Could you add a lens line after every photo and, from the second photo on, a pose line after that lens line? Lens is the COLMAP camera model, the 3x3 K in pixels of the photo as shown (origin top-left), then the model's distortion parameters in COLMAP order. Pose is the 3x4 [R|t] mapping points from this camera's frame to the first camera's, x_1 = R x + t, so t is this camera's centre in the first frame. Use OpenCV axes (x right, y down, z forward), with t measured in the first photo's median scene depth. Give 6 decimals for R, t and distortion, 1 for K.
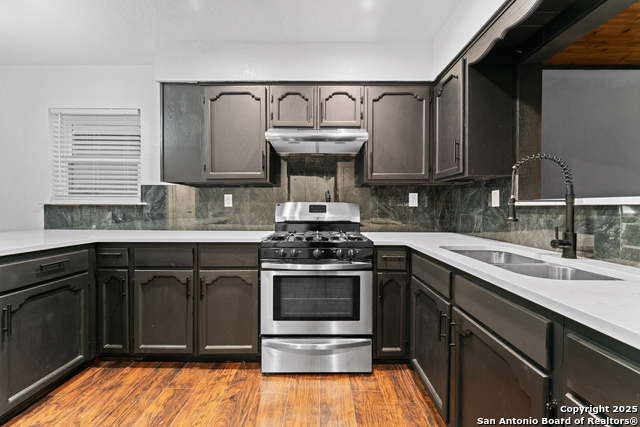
lens RADIAL K [[257.7, 0, 320.8], [0, 257.7, 211.3], [0, 0, 1]] dist [-0.003090, 0.000265]
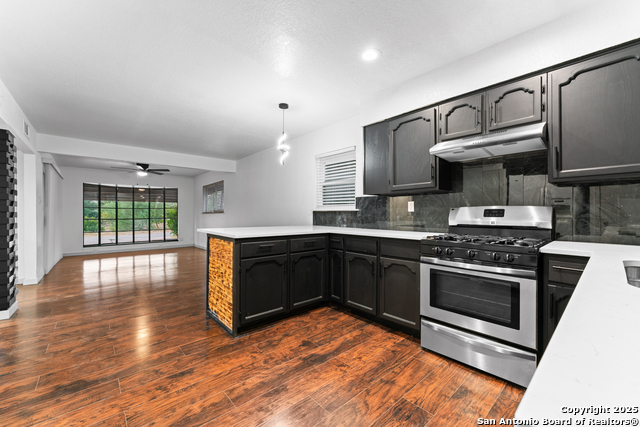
lens RADIAL K [[257.7, 0, 319.8], [0, 257.7, 213.9], [0, 0, 1]] dist [-0.003090, 0.000265]
pose [[0.665507, -0.000328, -0.746392, 0.305342], [-0.007752, 0.999943, -0.007351, 0.006747], [0.746351, 0.010678, 0.665466, -0.153507]]
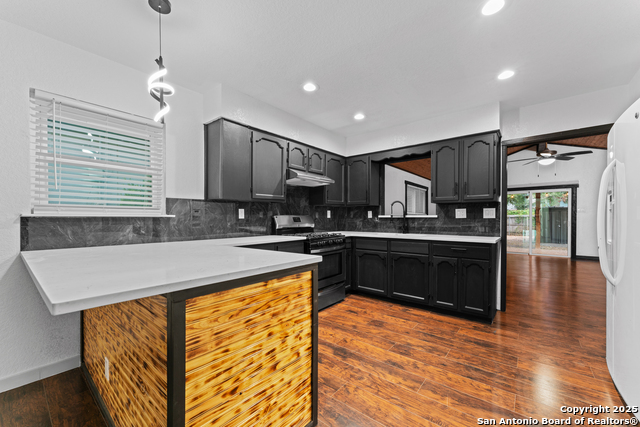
lens RADIAL K [[257.7, 0, 317.5], [0, 257.7, 220.0], [0, 0, 1]] dist [-0.003090, 0.000265]
pose [[0.638077, -0.009564, 0.769913, -1.280162], [0.016076, 0.999870, -0.000903, -0.004037], [-0.769805, 0.012953, 0.638148, -0.128097]]
